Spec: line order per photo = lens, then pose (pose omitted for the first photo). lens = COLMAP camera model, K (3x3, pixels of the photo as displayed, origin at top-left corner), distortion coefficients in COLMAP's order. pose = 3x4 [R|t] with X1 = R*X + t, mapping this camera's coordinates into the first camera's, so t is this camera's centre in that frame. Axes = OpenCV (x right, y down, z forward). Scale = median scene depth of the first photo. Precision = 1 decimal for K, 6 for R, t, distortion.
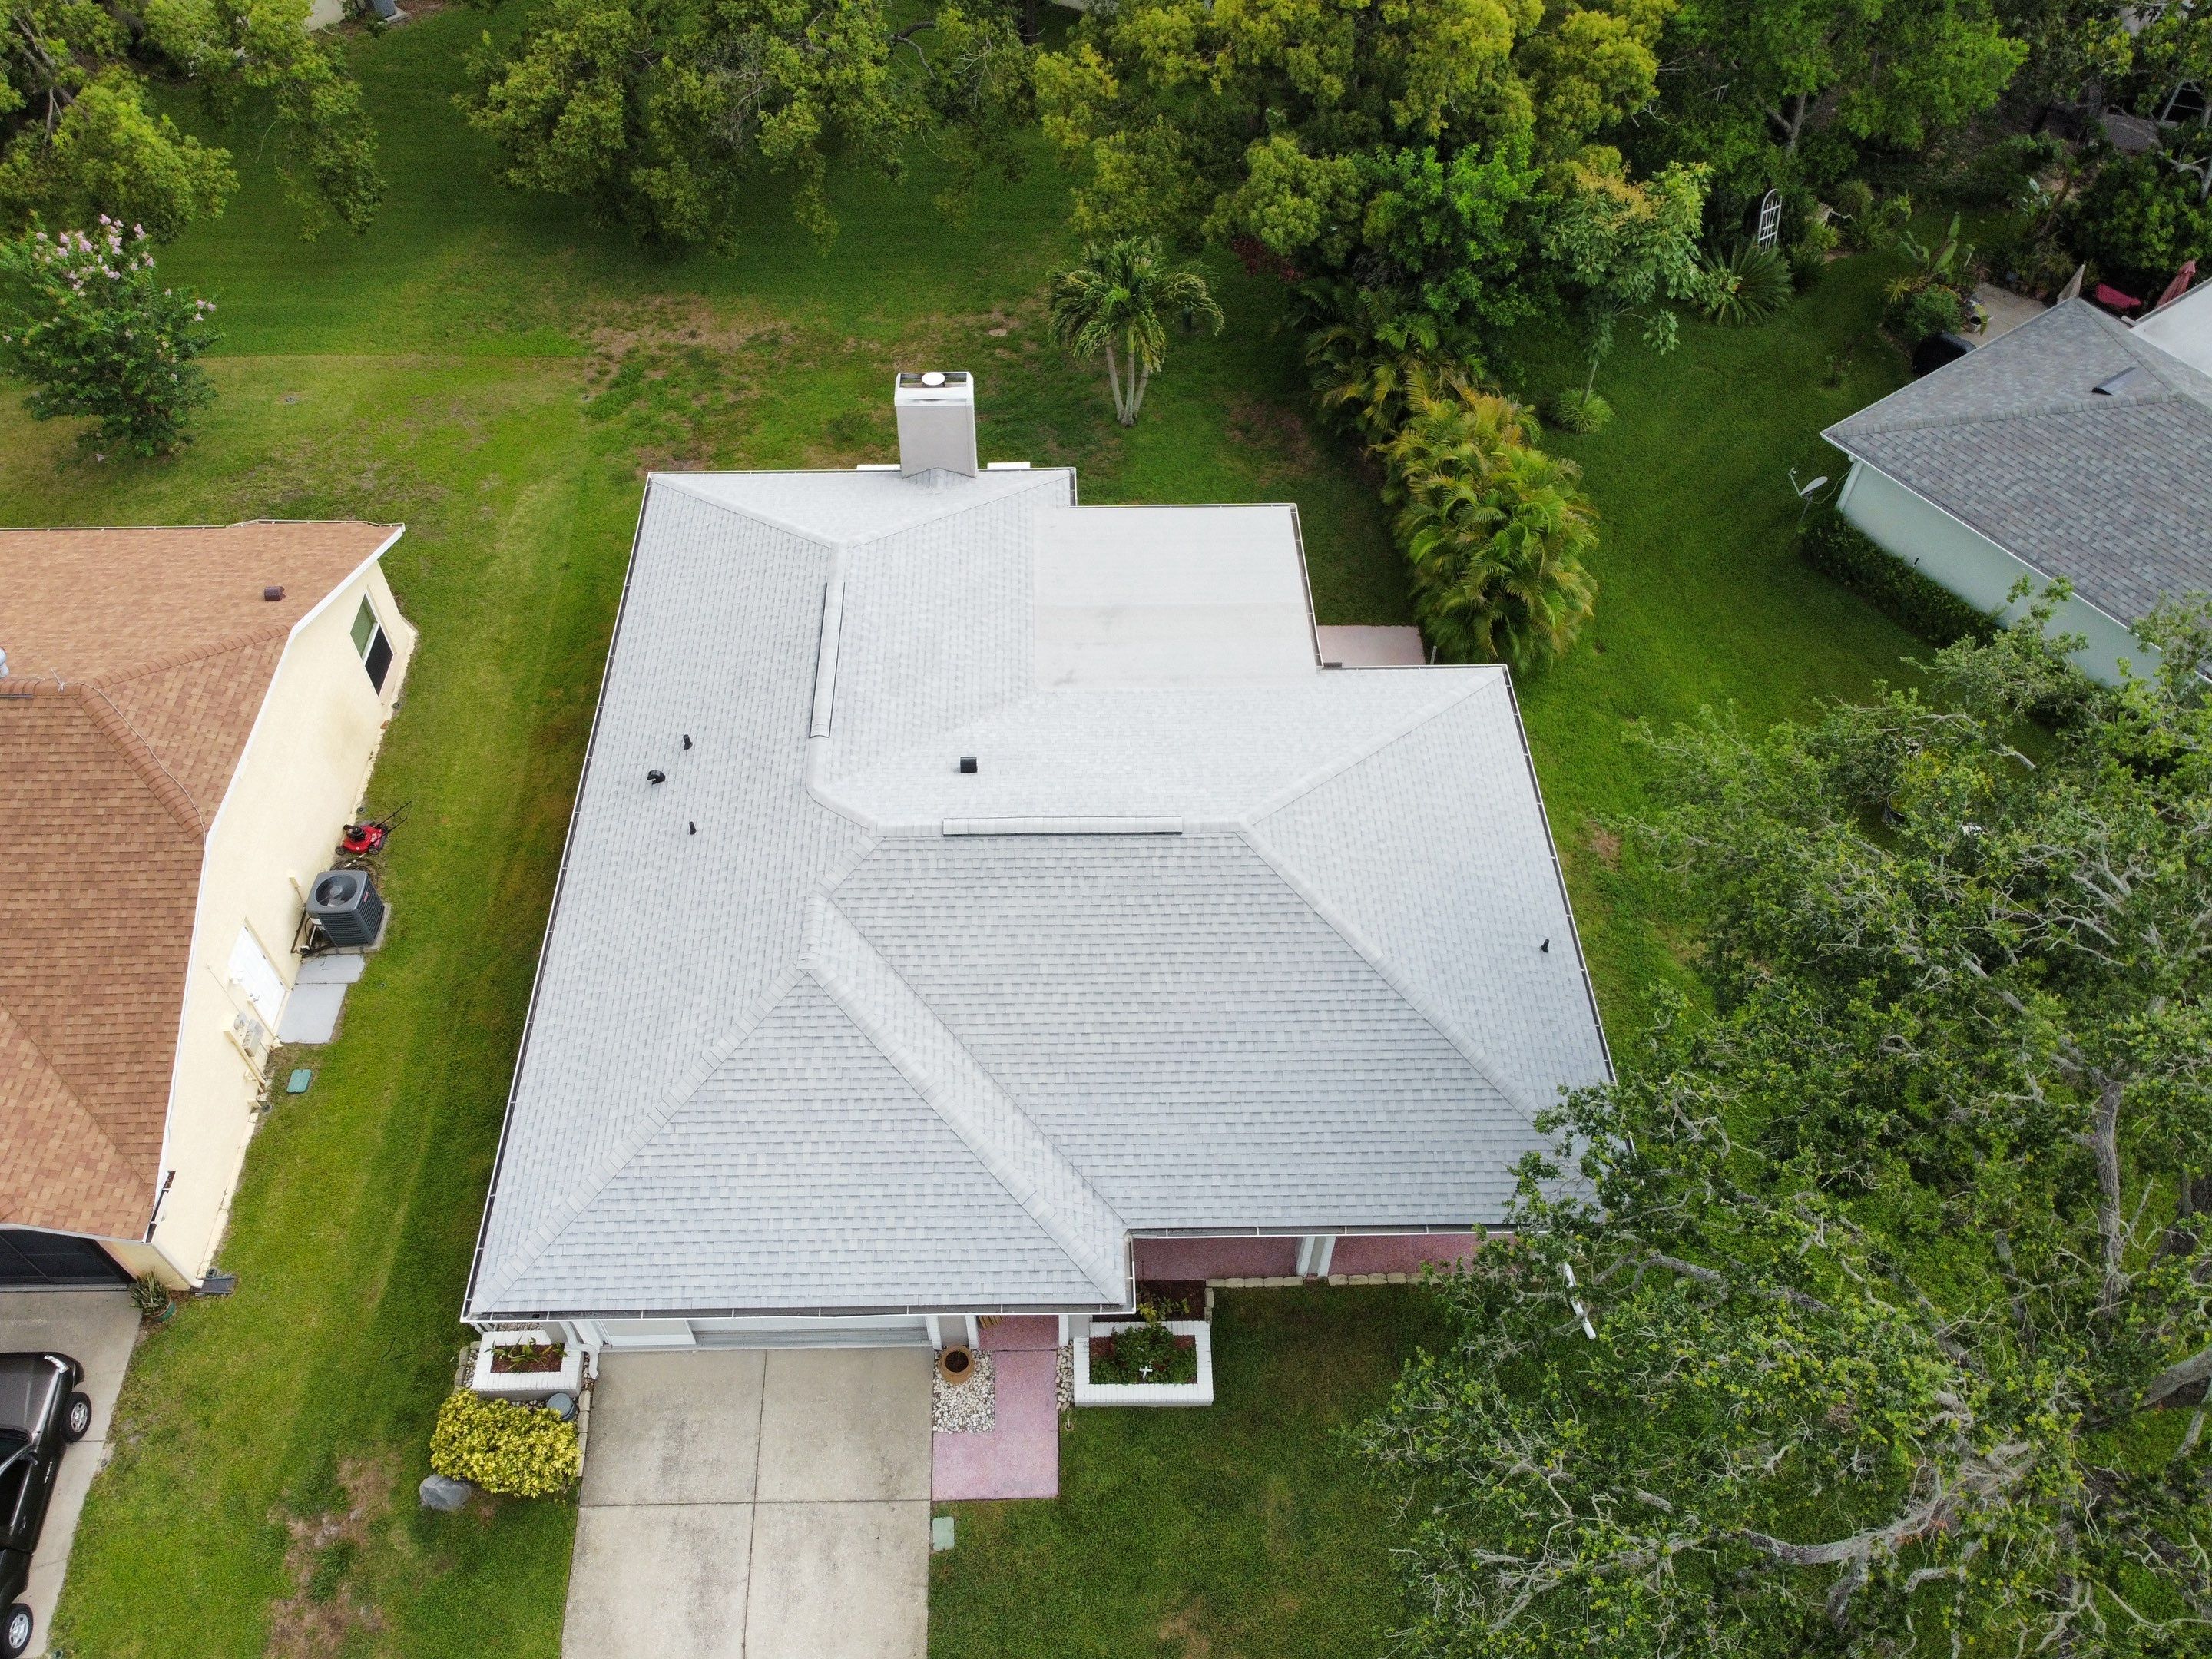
lens RADIAL K [[1669.1, 0, 1075.5], [0, 1669.1, 817.1], [0, 0, 1]] dist [0.021657, -0.029565]
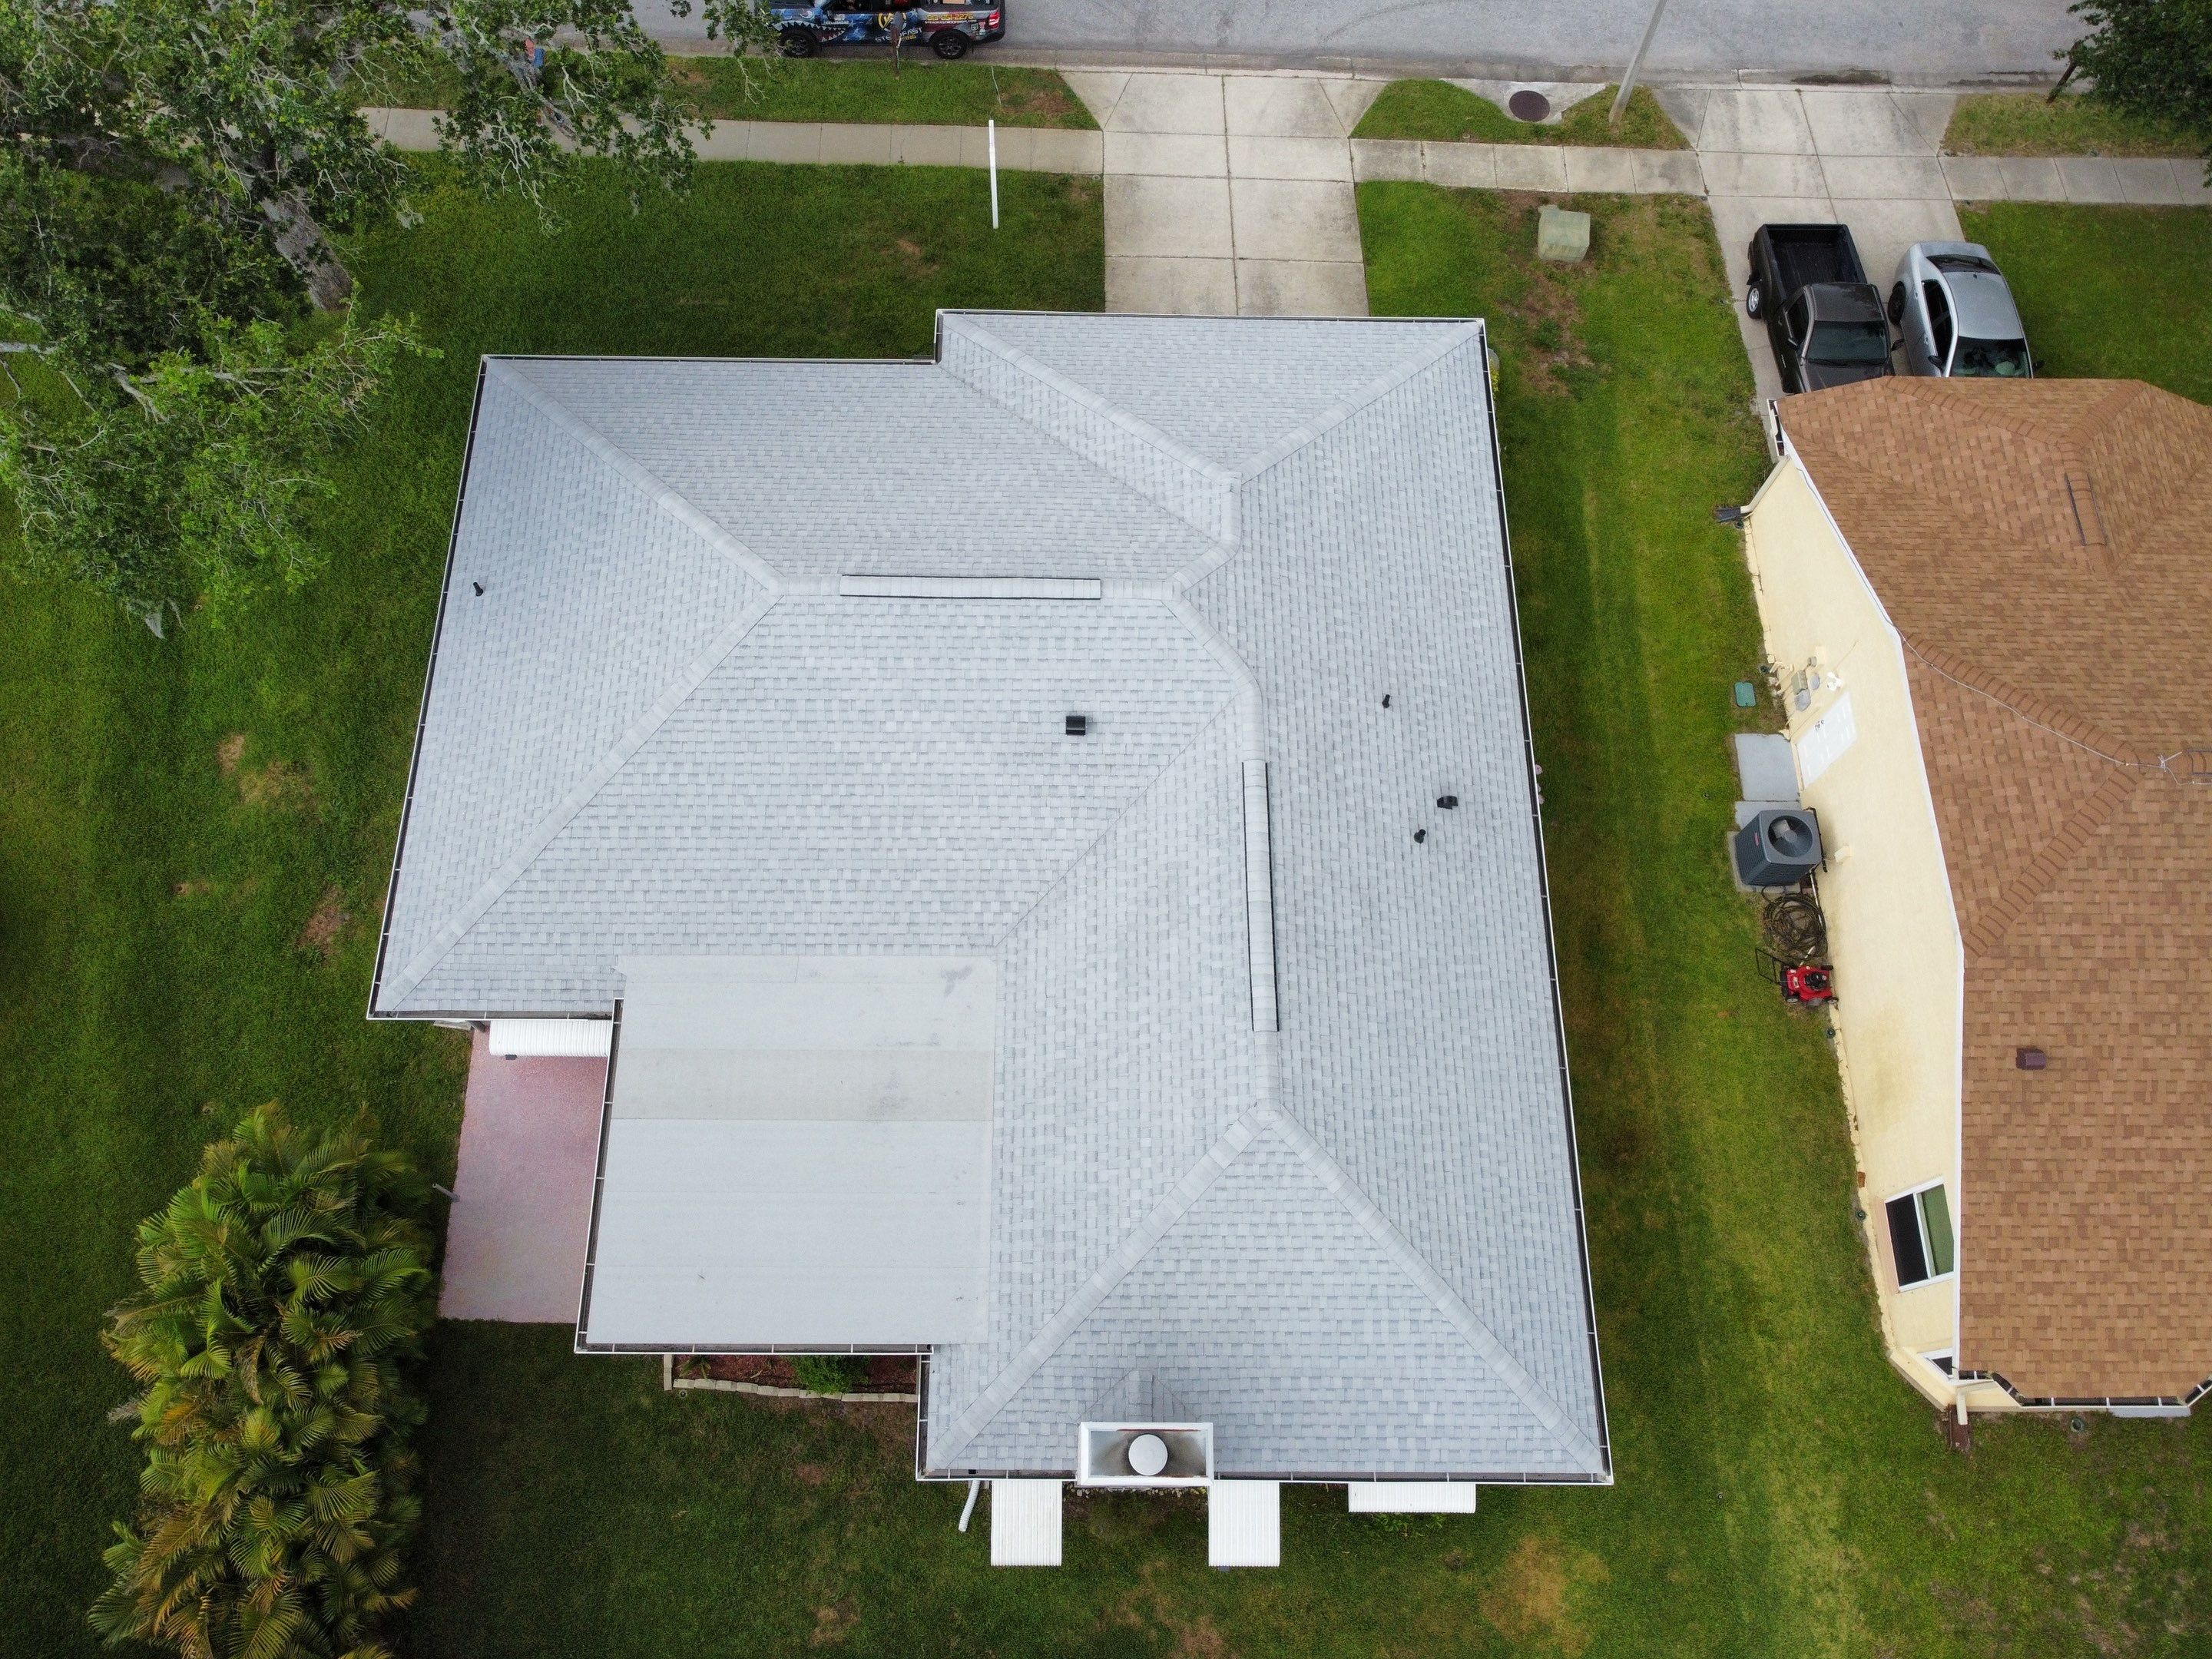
lens RADIAL K [[1669.1, 0, 1077.3], [0, 1669.1, 802.7], [0, 0, 1]] dist [0.021657, -0.029565]
pose [[-0.999390, -0.033608, -0.009485, -0.055734], [0.006959, -0.457848, 0.889003, -0.789997], [-0.034220, 0.888395, 0.457802, 0.624125]]
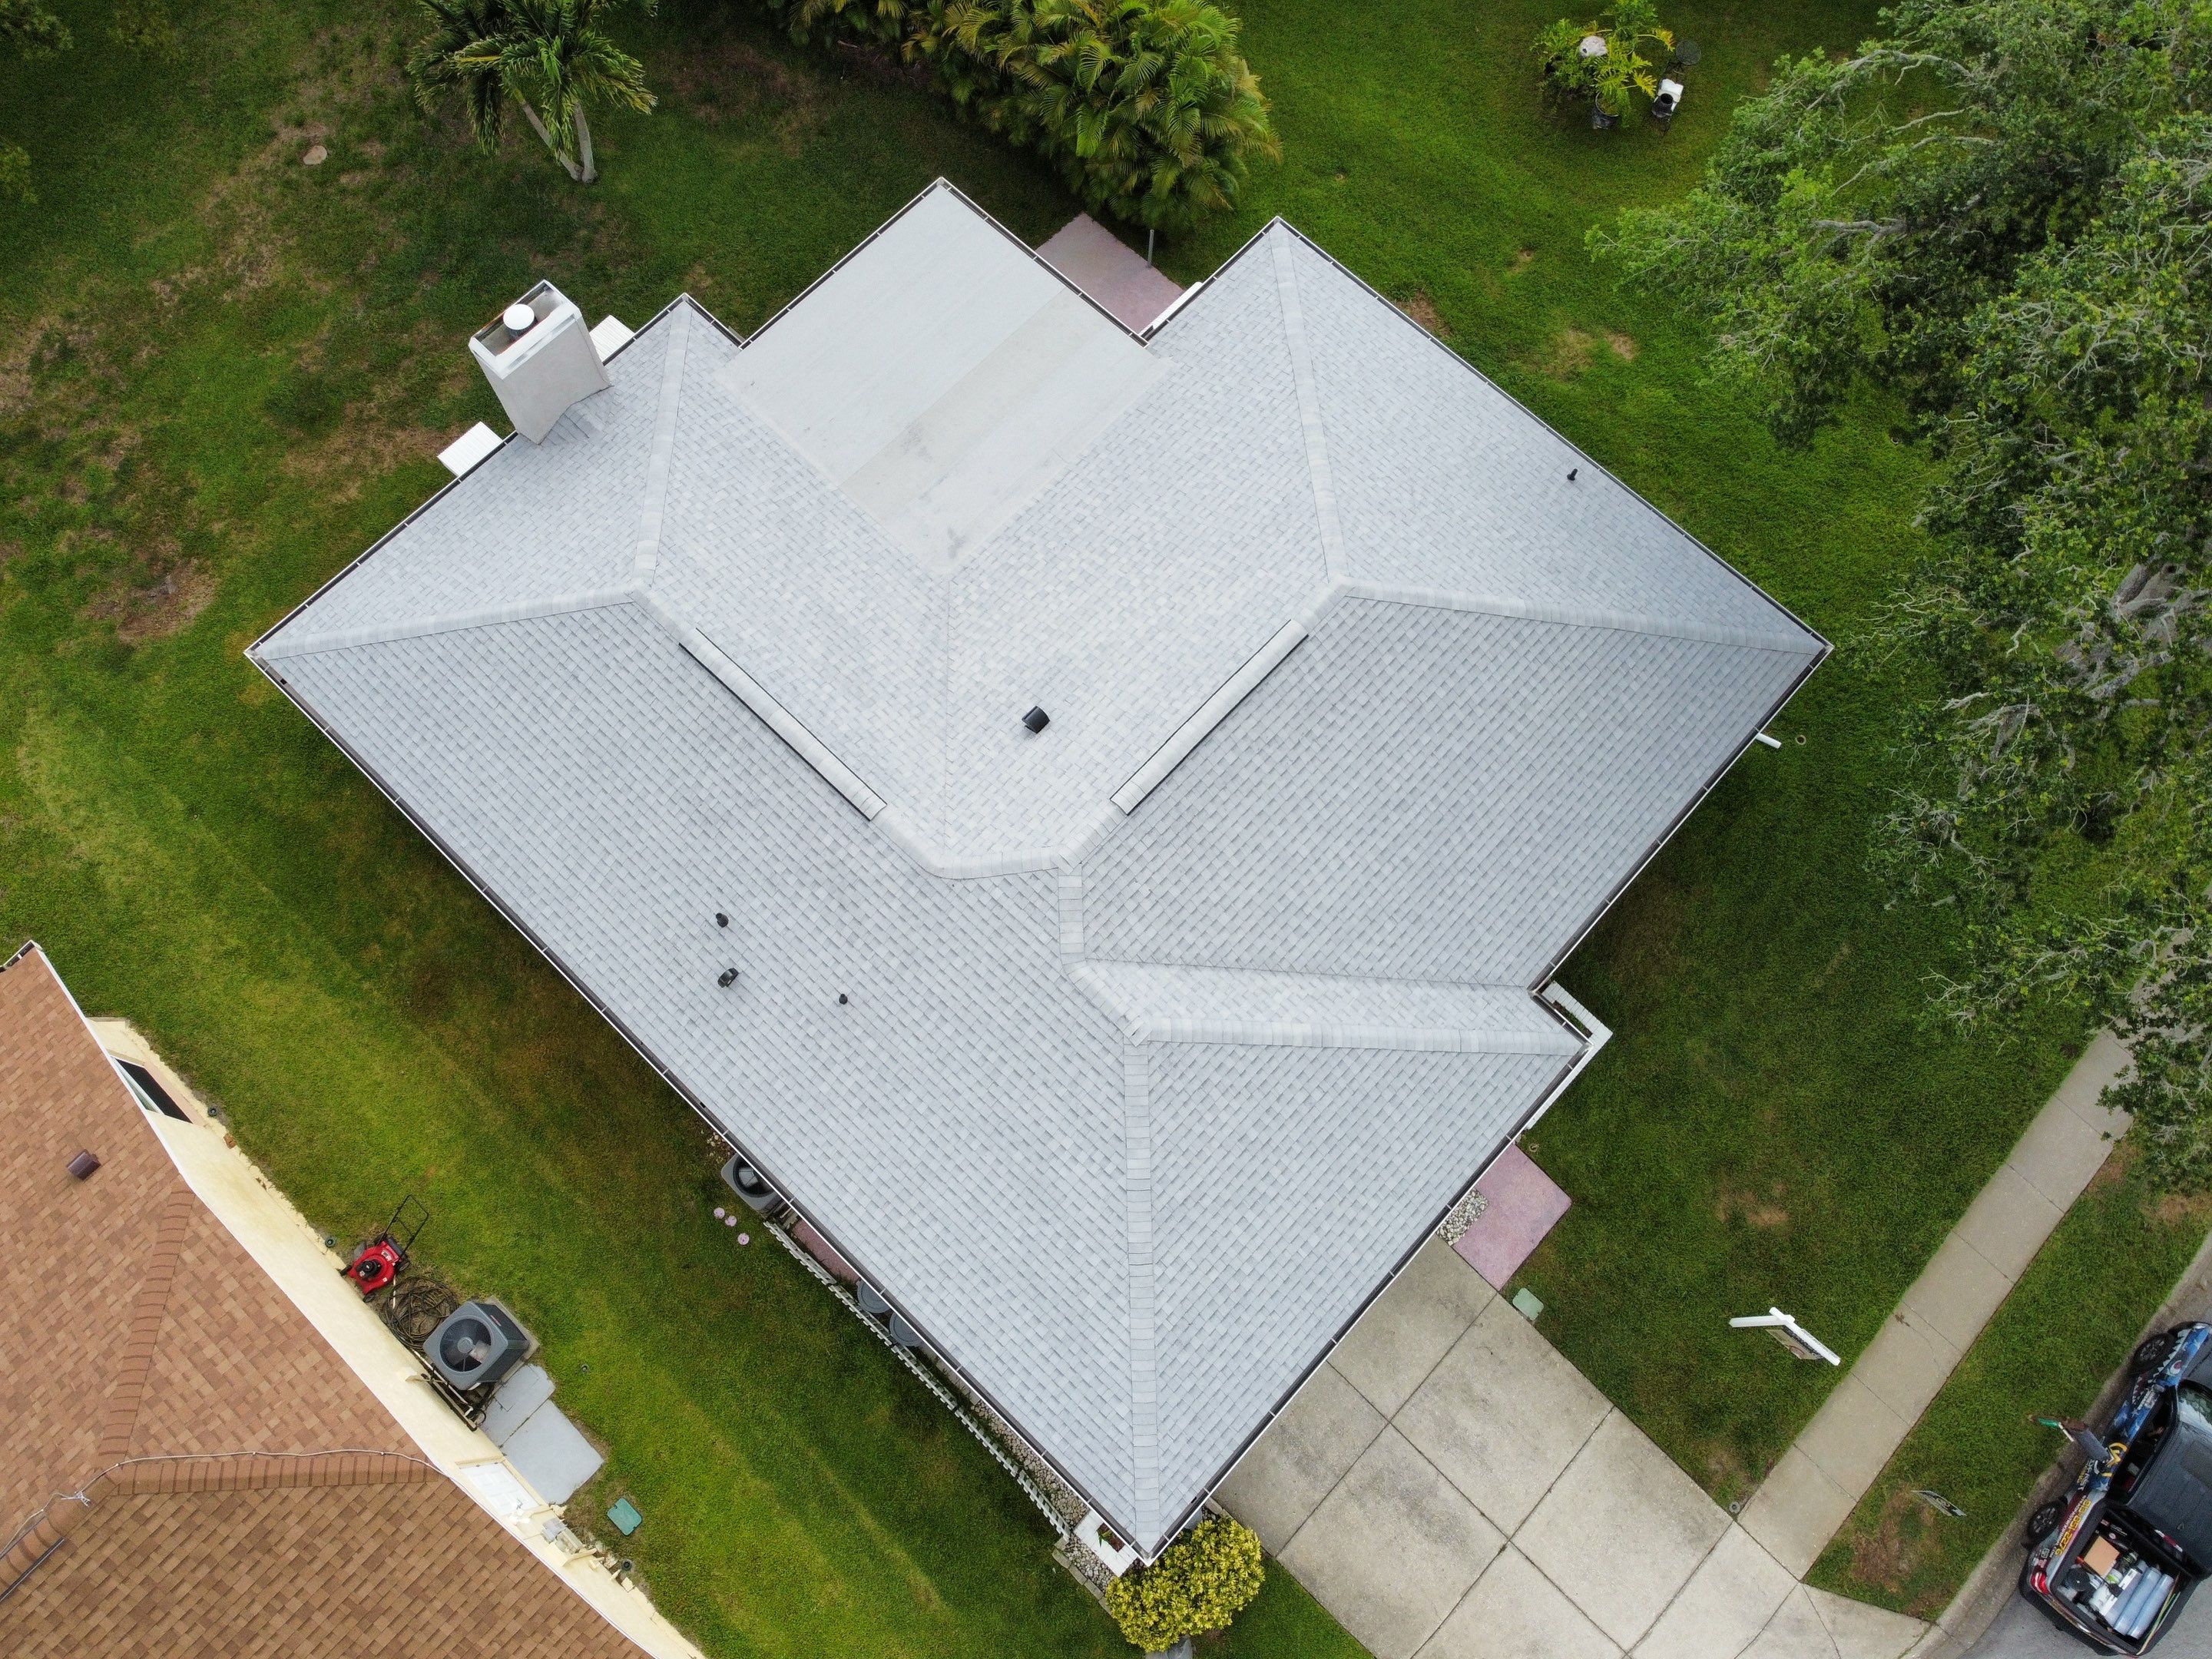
lens RADIAL K [[1669.1, 0, 1082.6], [0, 1669.1, 814.7], [0, 0, 1]] dist [0.021657, -0.029565]
pose [[0.700390, -0.671677, 0.241462, -0.276363], [0.533280, 0.717291, 0.448448, -0.354513], [-0.474411, -0.185322, 0.860575, 0.242850]]
